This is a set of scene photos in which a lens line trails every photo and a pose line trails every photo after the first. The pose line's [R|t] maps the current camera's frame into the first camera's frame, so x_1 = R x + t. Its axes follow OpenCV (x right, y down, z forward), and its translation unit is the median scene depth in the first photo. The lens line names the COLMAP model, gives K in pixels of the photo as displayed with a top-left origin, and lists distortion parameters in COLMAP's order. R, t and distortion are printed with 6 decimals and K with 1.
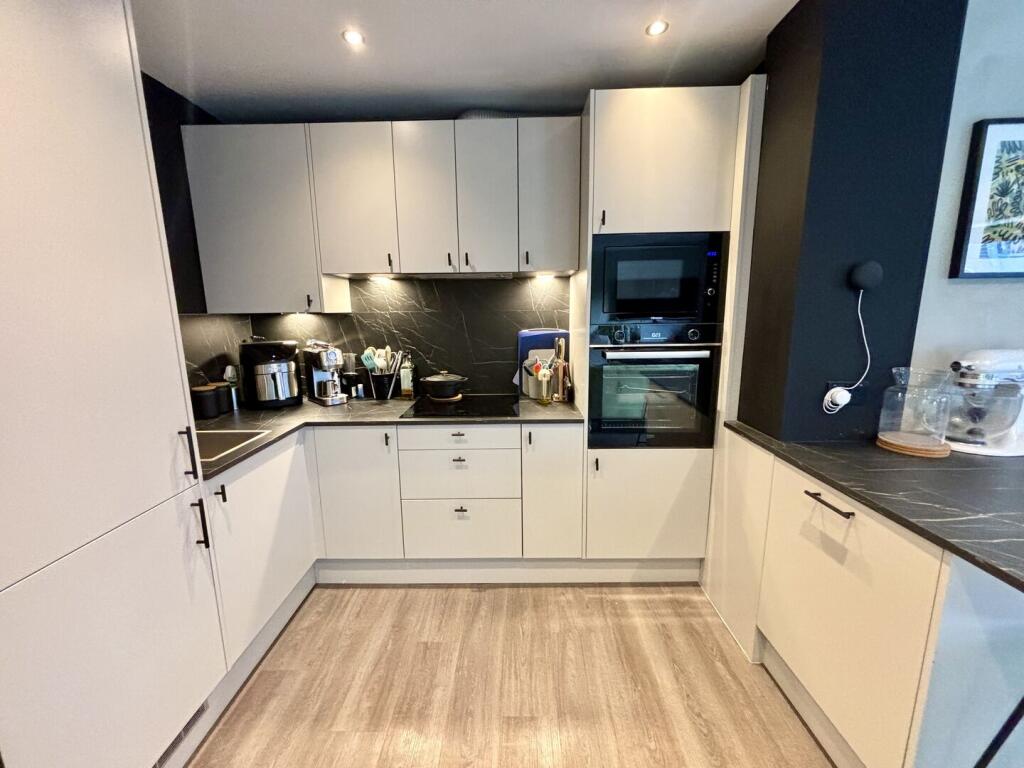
lens RADIAL K [[411.3, 0, 513.9], [0, 411.3, 388.1], [0, 0, 1]] dist [-0.000389, -0.001238]
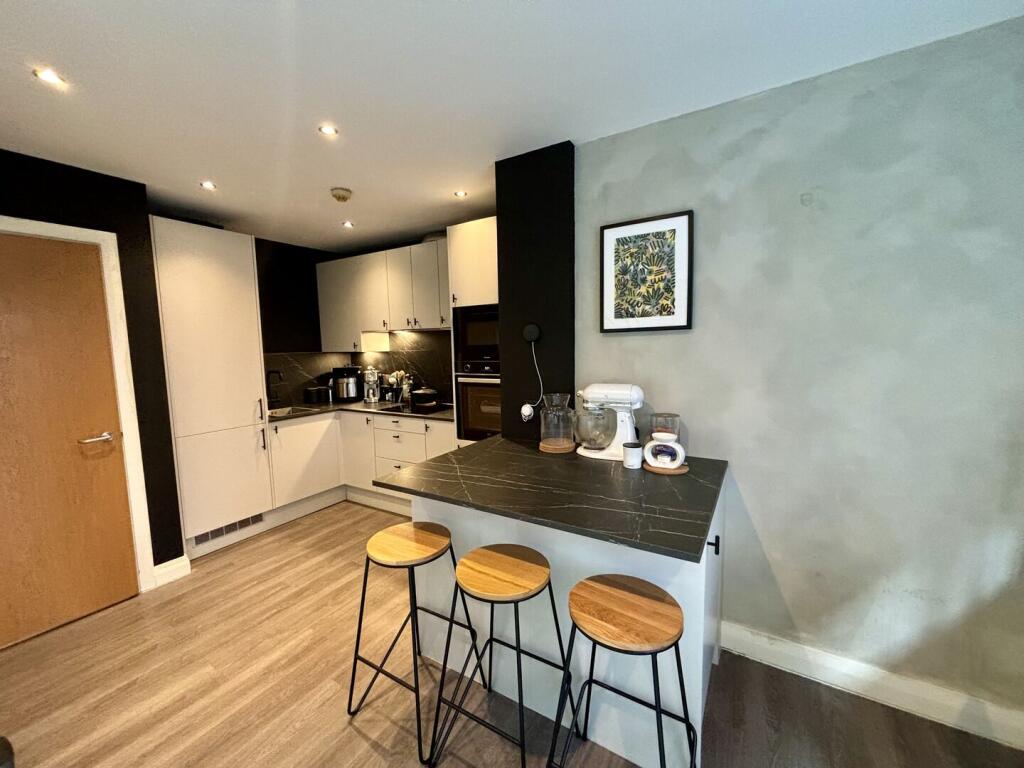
lens RADIAL K [[411.3, 0, 512.9], [0, 411.3, 387.8], [0, 0, 1]] dist [-0.000389, -0.001238]
pose [[0.861403, 0.048012, -0.505648, 1.165041], [-0.081868, 0.995630, -0.044930, 0.006348], [0.501281, 0.080099, 0.861569, -0.267750]]
